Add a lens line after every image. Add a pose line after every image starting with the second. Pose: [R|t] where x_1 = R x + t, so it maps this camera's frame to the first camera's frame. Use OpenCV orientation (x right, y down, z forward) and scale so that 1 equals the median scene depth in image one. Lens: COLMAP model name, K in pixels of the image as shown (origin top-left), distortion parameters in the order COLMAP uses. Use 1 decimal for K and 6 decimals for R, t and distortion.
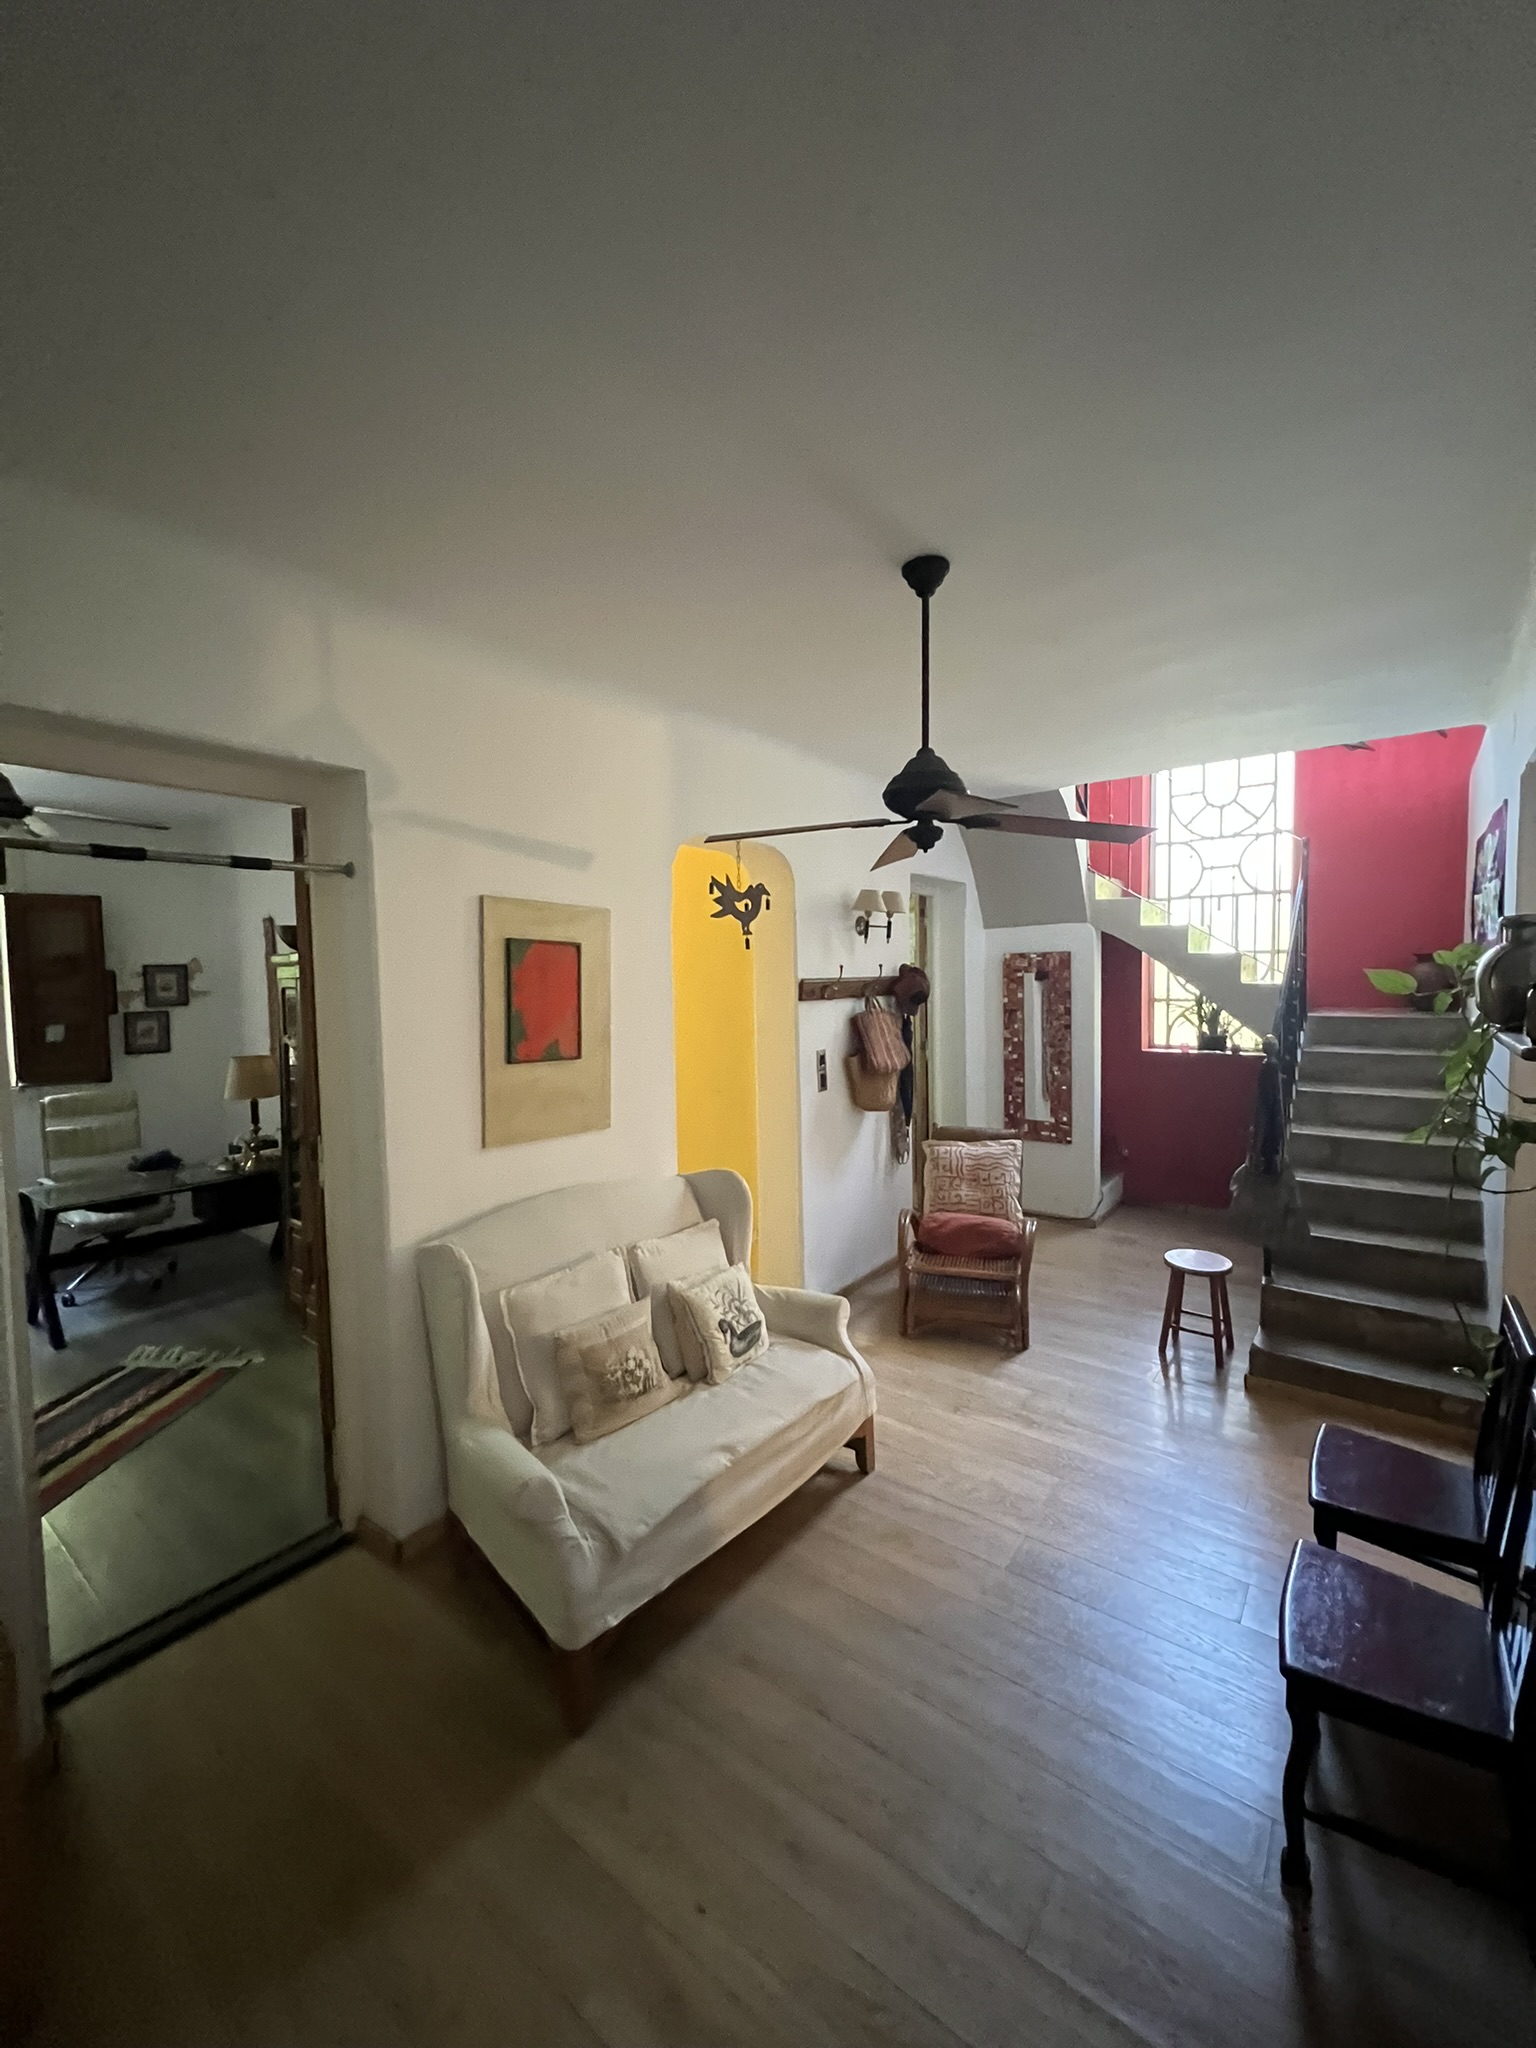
lens RADIAL K [[827.3, 0, 771.8], [0, 827.3, 1027.1], [0, 0, 1]] dist [-0.003128, -0.000375]
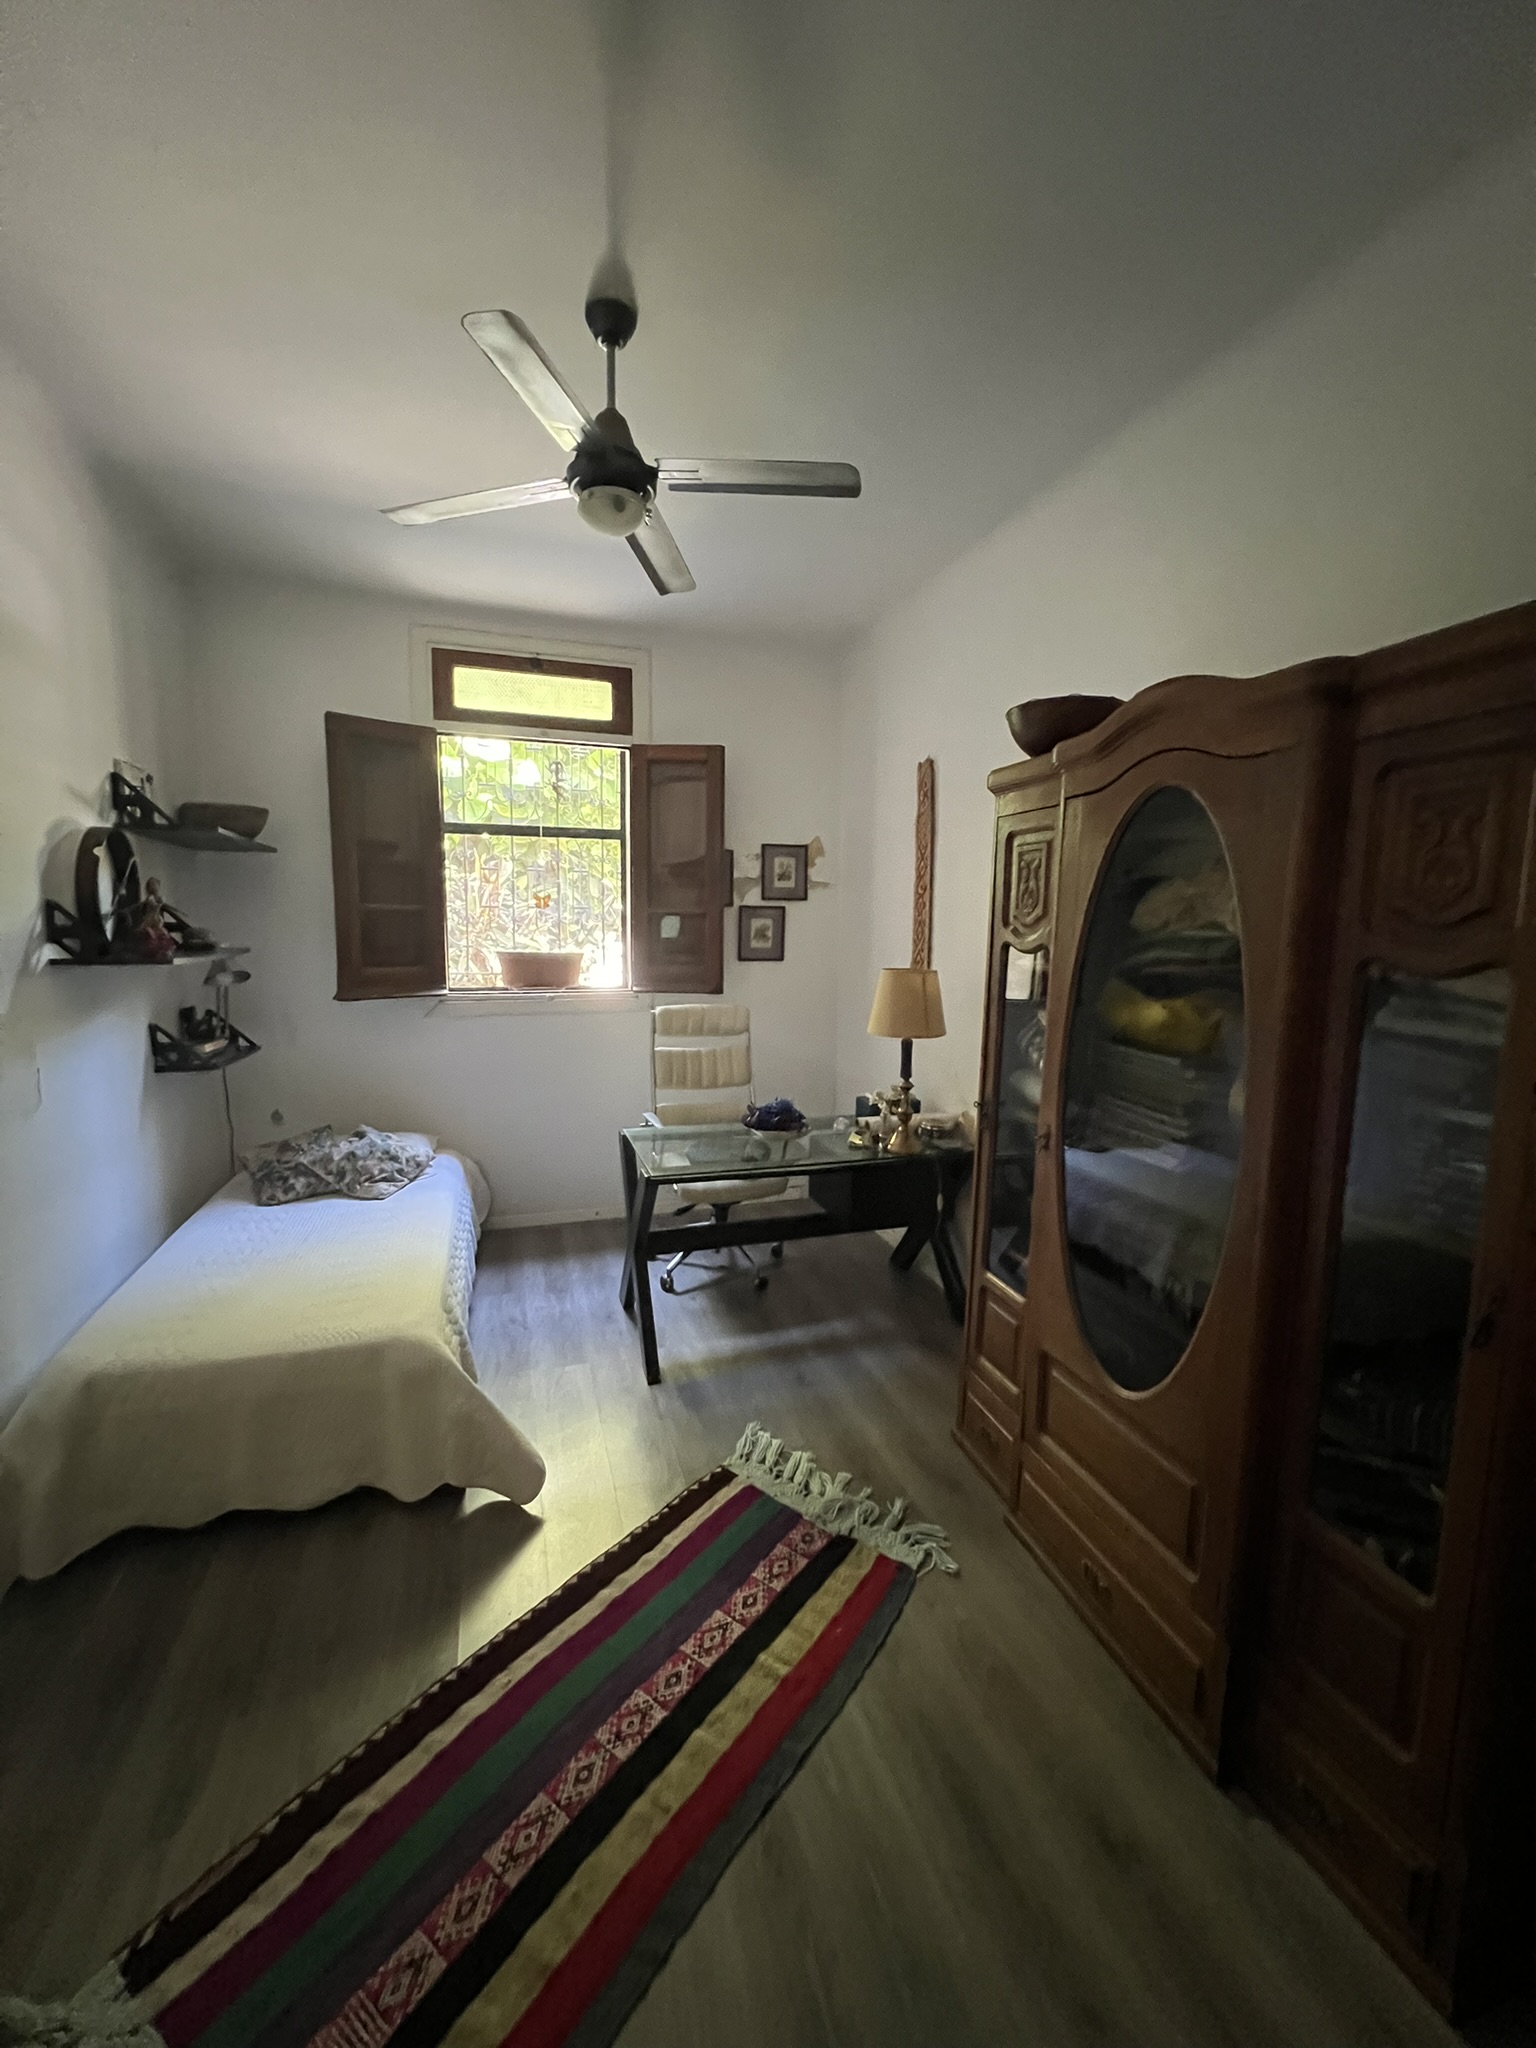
lens RADIAL K [[827.3, 0, 764.8], [0, 827.3, 1024.6], [0, 0, 1]] dist [-0.003128, -0.000375]
pose [[0.822319, 0.090763, -0.561742, -0.359581], [-0.052920, 0.995117, 0.083318, 0.030398], [0.566561, -0.038786, 0.823107, 0.418205]]
